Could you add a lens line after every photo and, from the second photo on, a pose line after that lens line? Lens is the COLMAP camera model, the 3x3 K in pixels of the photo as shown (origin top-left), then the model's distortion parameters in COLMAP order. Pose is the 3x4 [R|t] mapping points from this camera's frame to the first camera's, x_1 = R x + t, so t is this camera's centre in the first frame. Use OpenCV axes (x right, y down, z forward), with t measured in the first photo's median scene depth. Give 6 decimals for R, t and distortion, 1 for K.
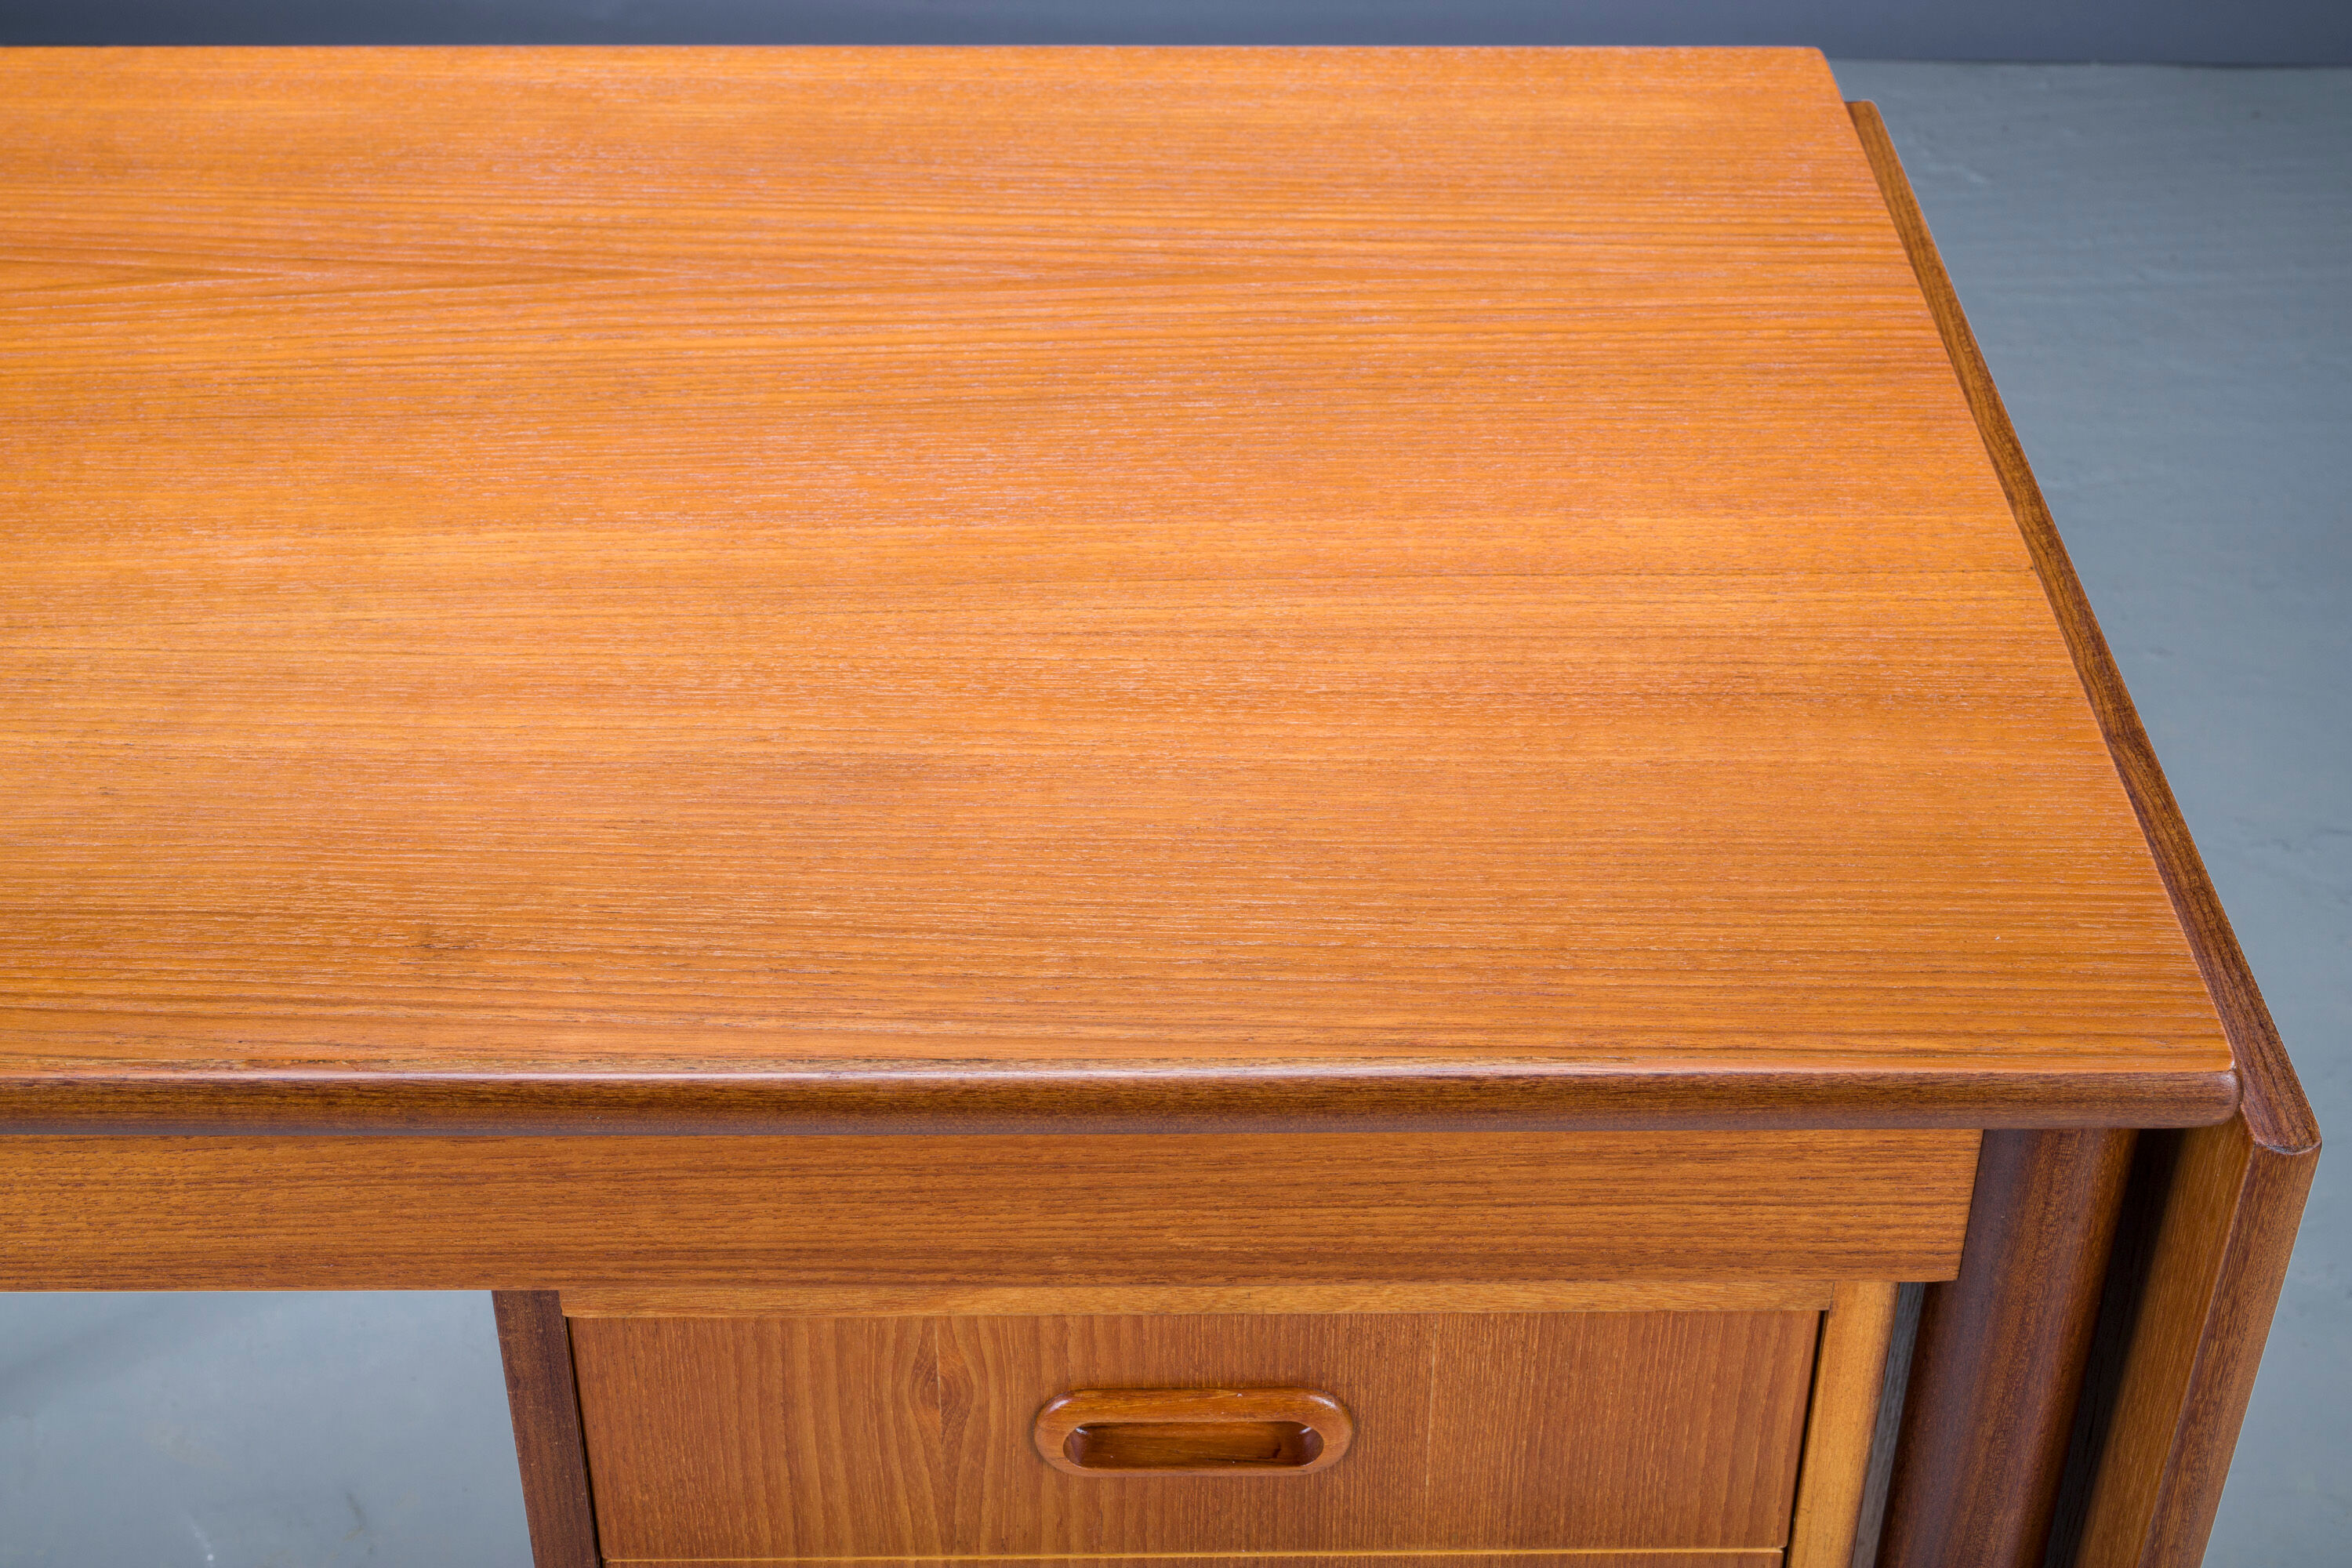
lens RADIAL K [[3316.1, 0, 1201.5], [0, 3316.1, 787.3], [0, 0, 1]] dist [-0.012686, 0.000599]
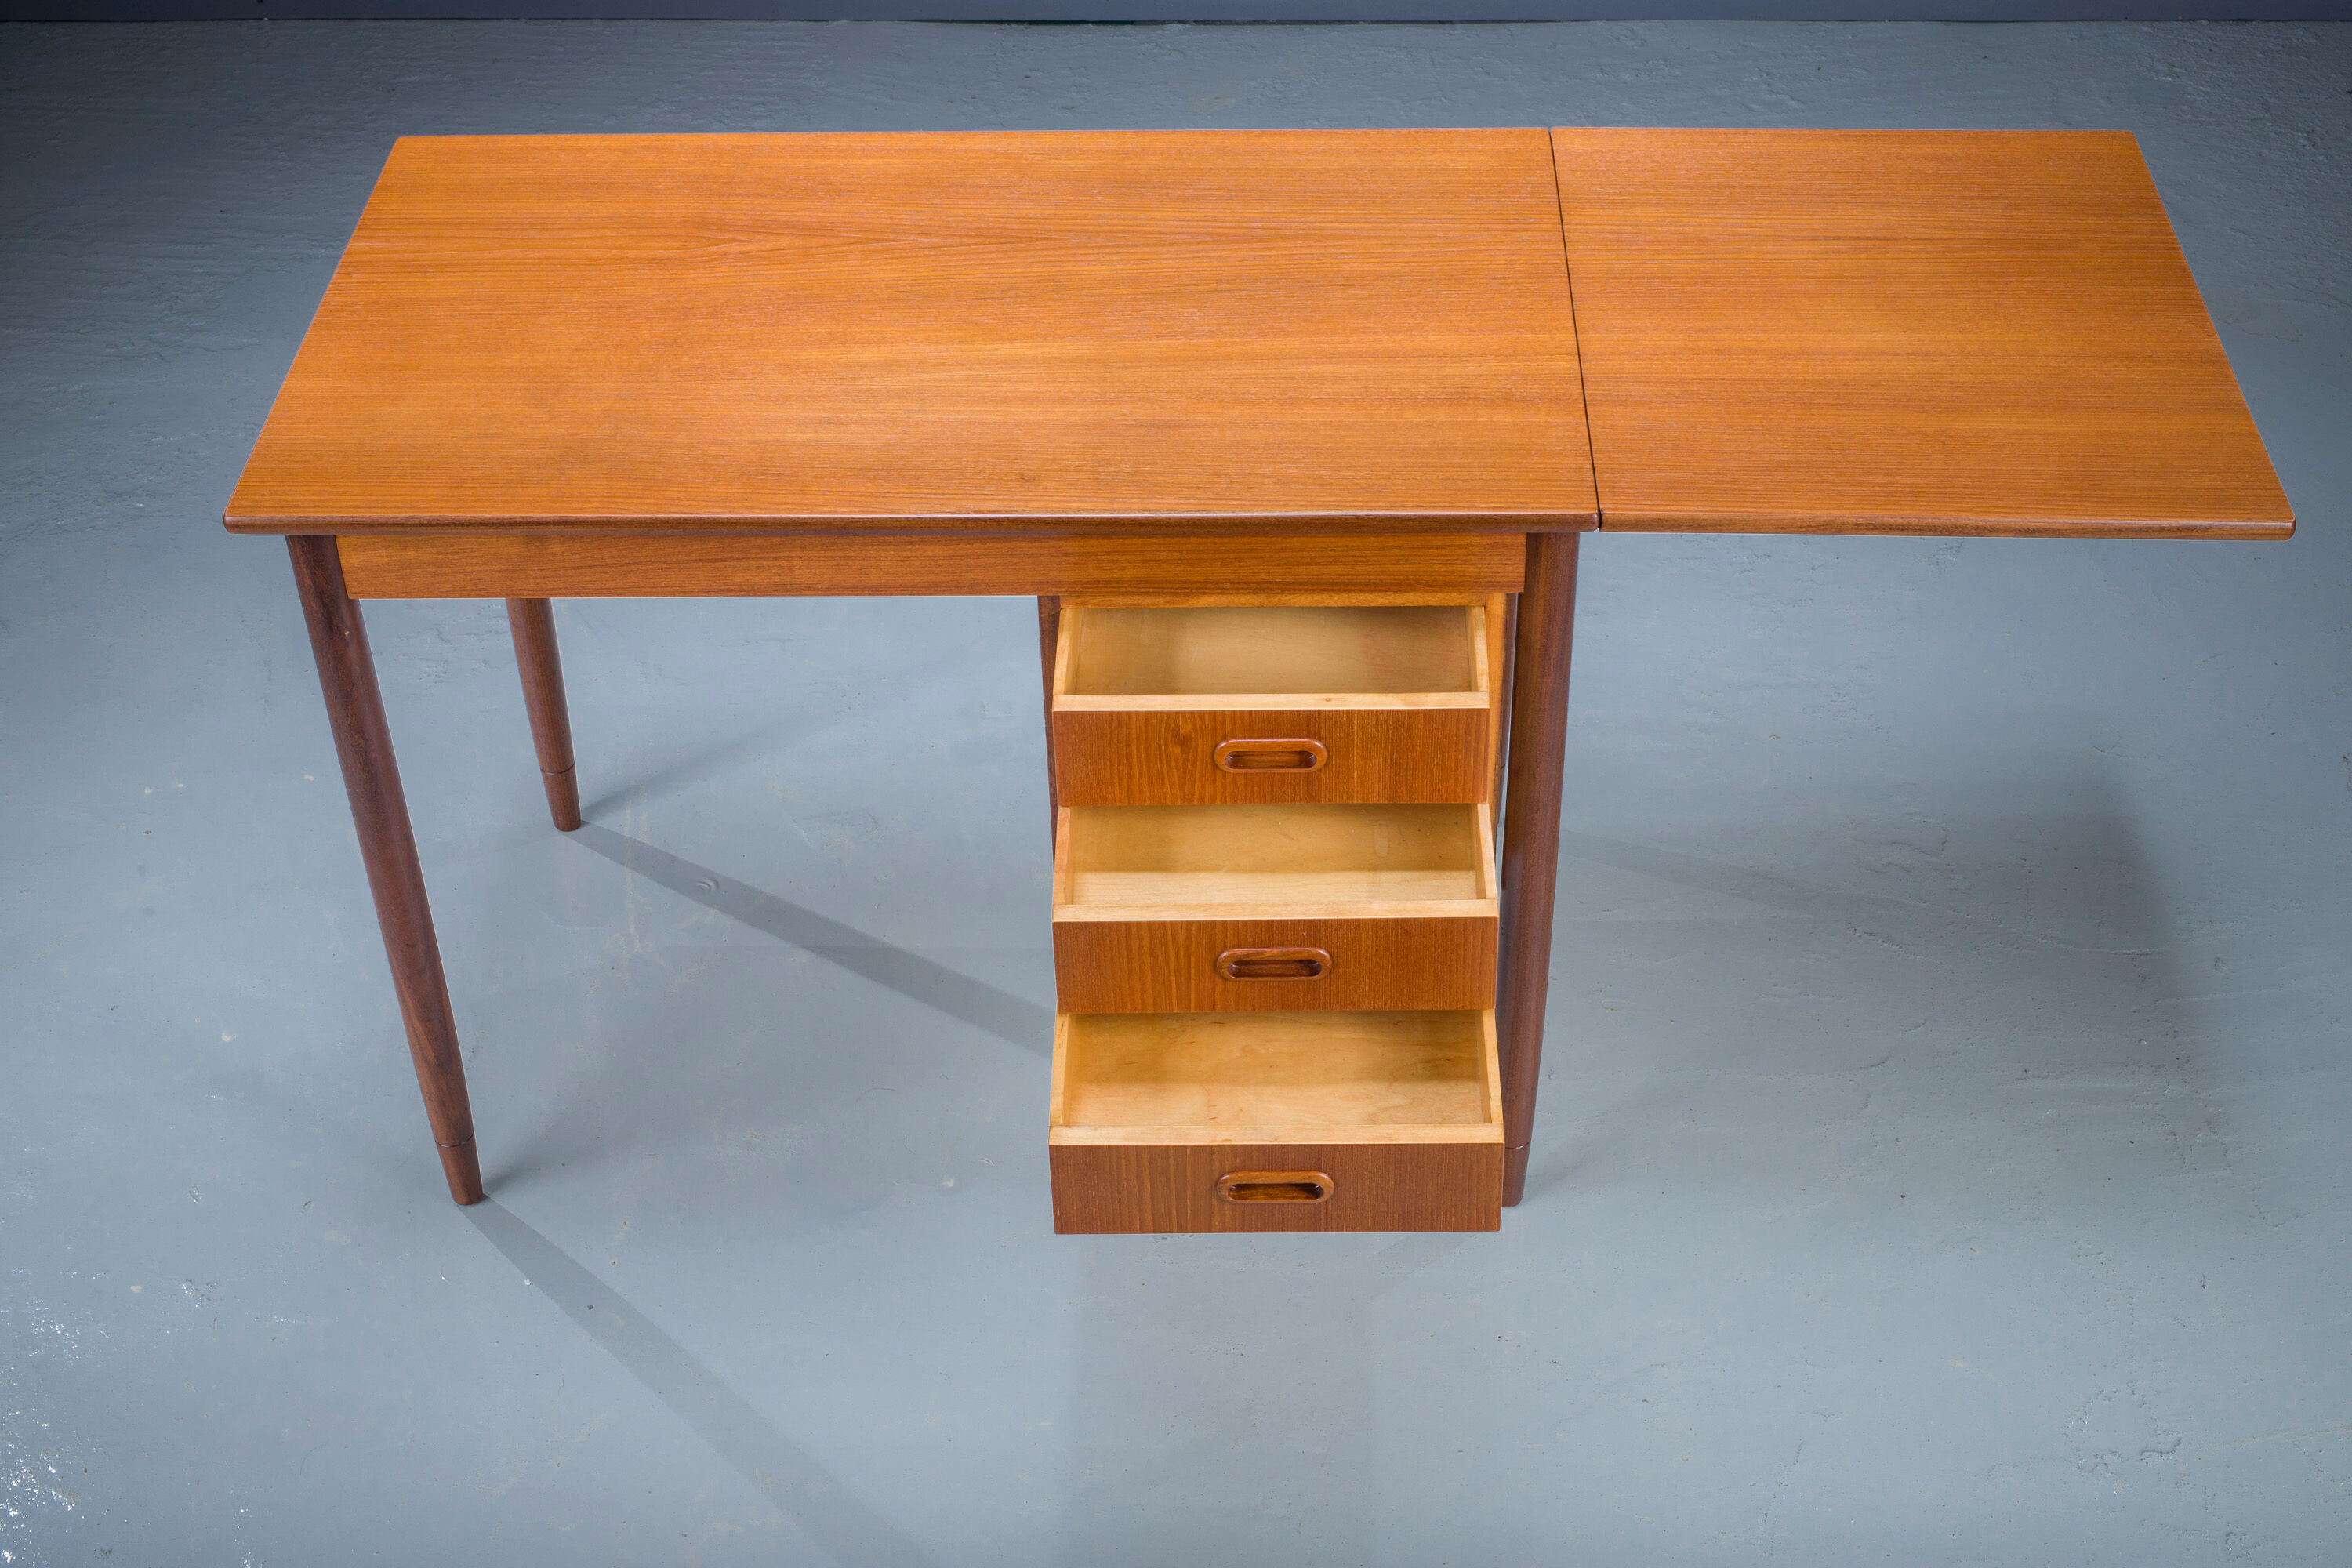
lens RADIAL K [[3172.8, 0, 1247.2], [0, 3172.8, 781.1], [0, 0, 1]] dist [-0.004005, -0.008019]
pose [[0.999651, -0.000819, -0.026394, 0.049789], [0.002577, 0.997772, 0.066661, 0.121123], [0.026280, -0.066705, 0.997427, -1.801272]]
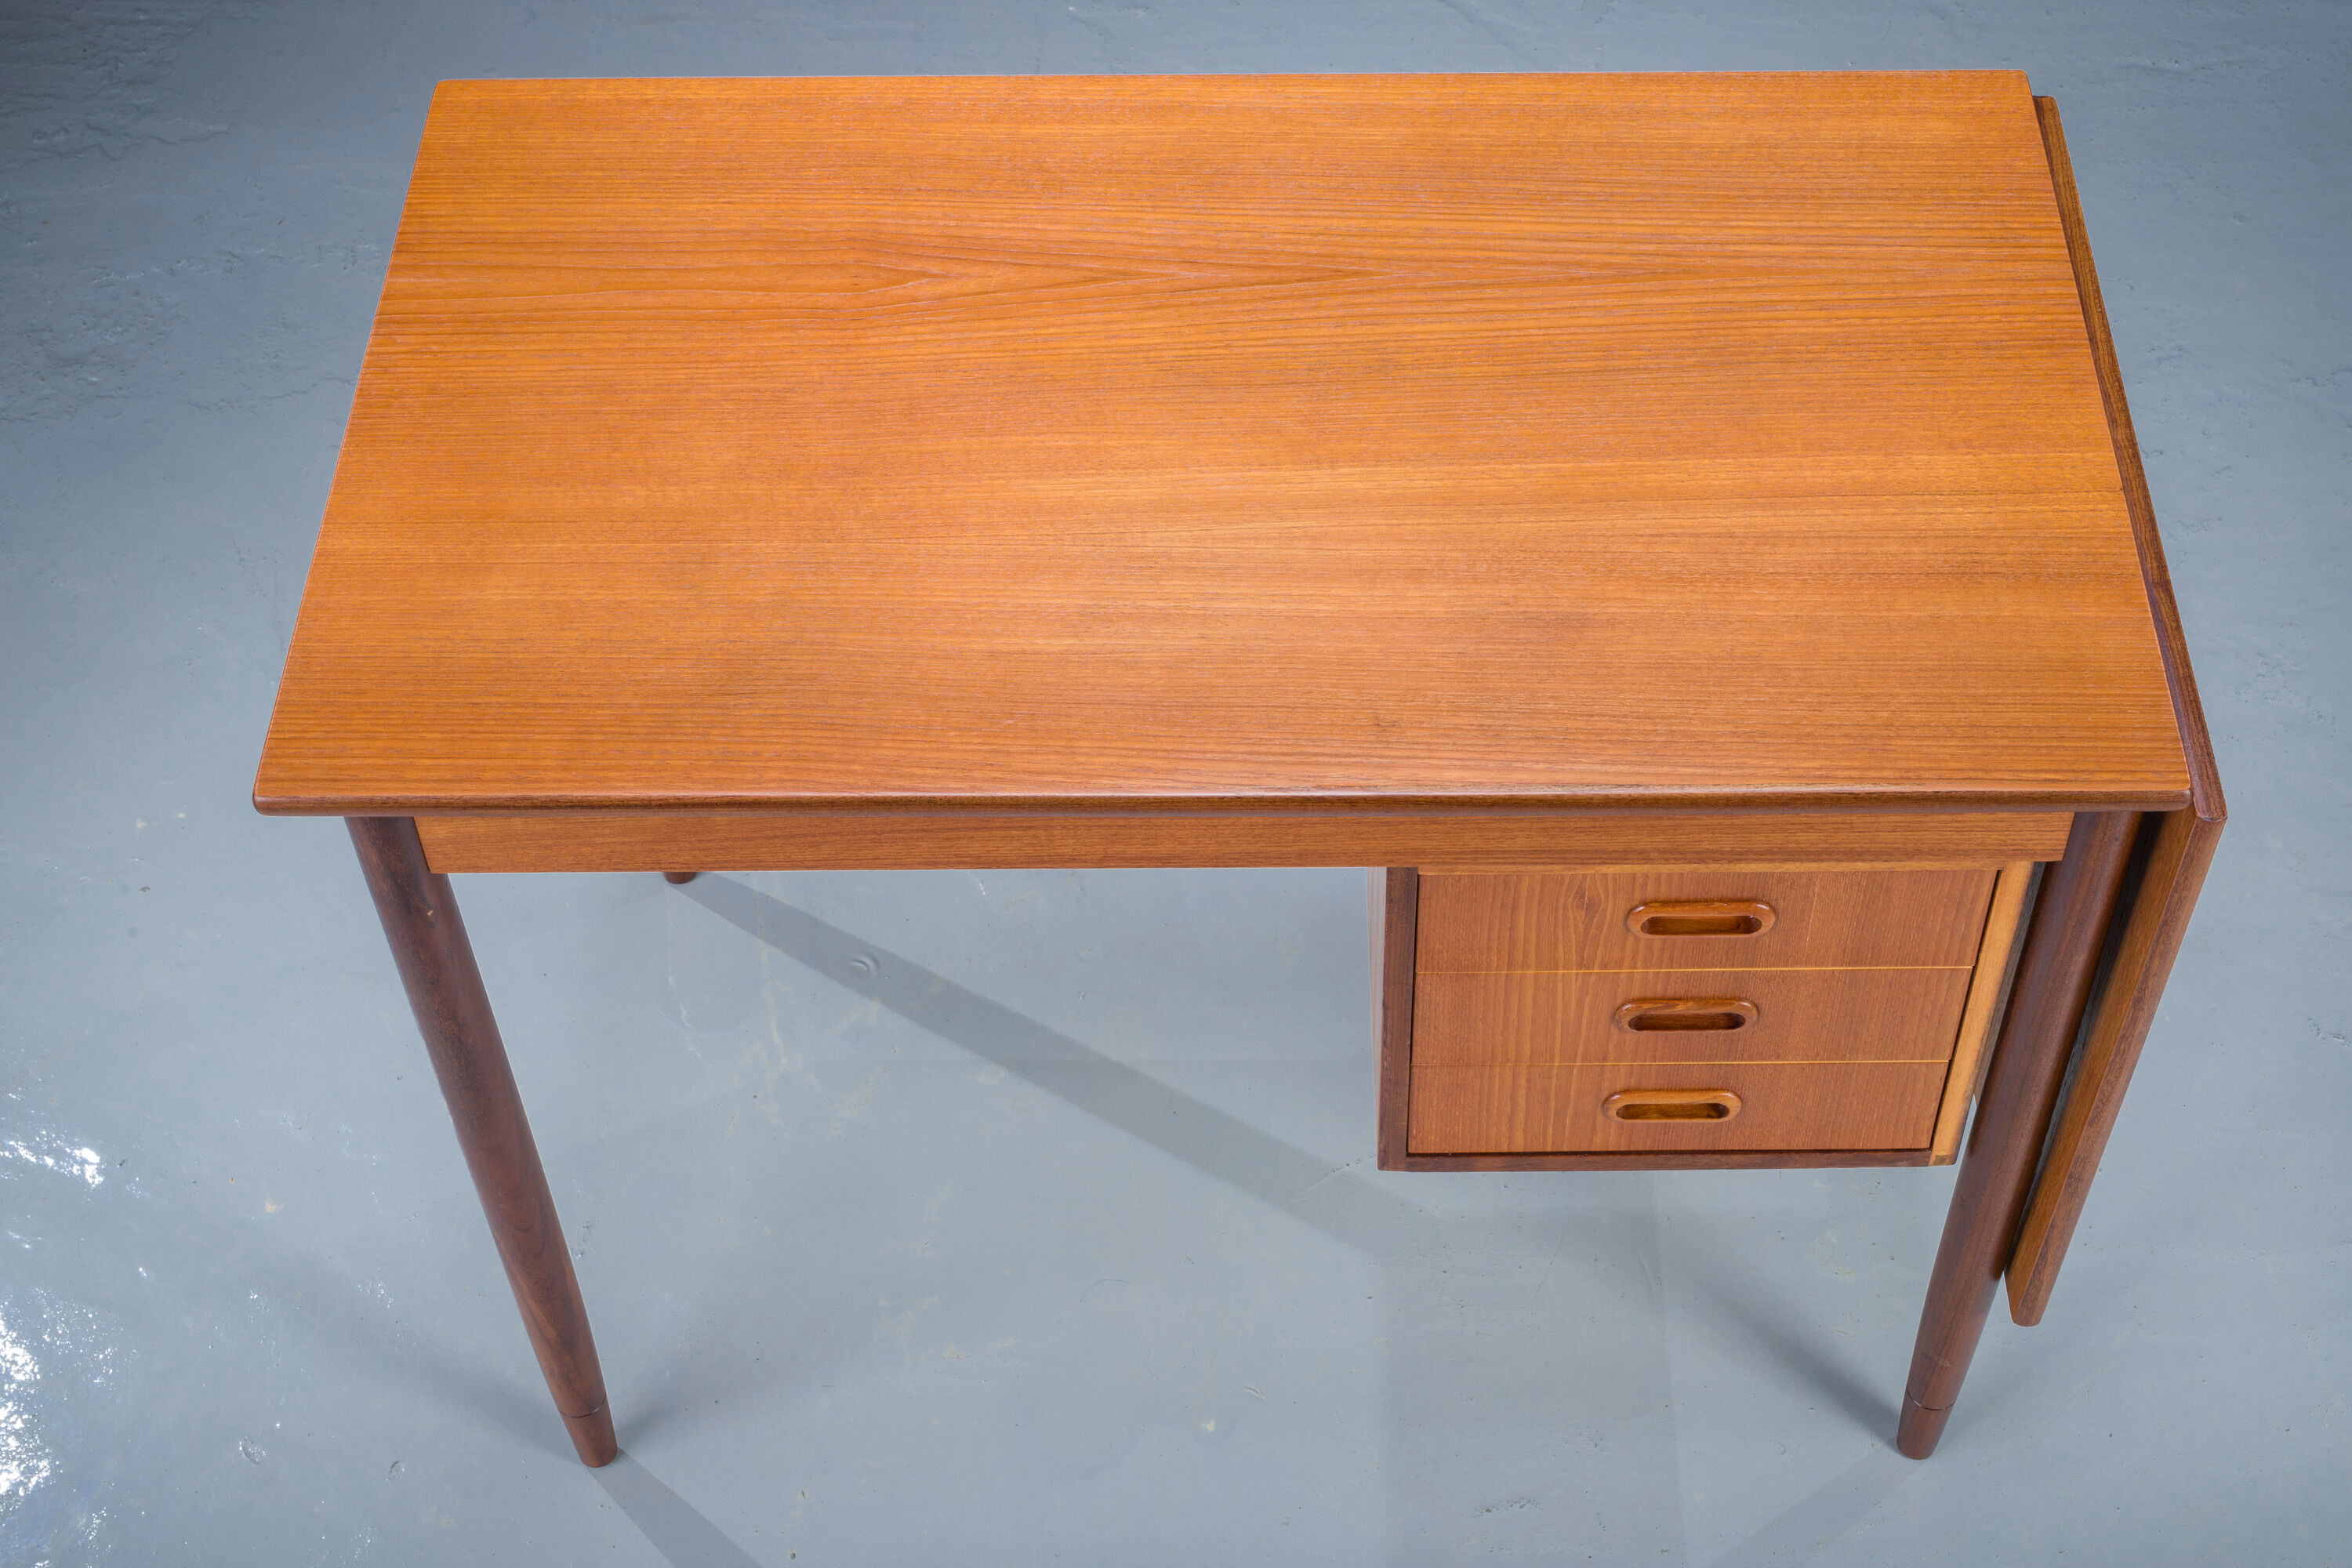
lens RADIAL K [[3270.5, 0, 1308.8], [0, 3270.5, 821.8], [0, 0, 1]] dist [-0.002583, 0.008326]
pose [[0.999978, -0.001110, -0.006579, -0.241579], [0.002796, 0.964989, 0.262275, -0.420647], [0.006057, -0.262288, 0.964971, -1.022356]]
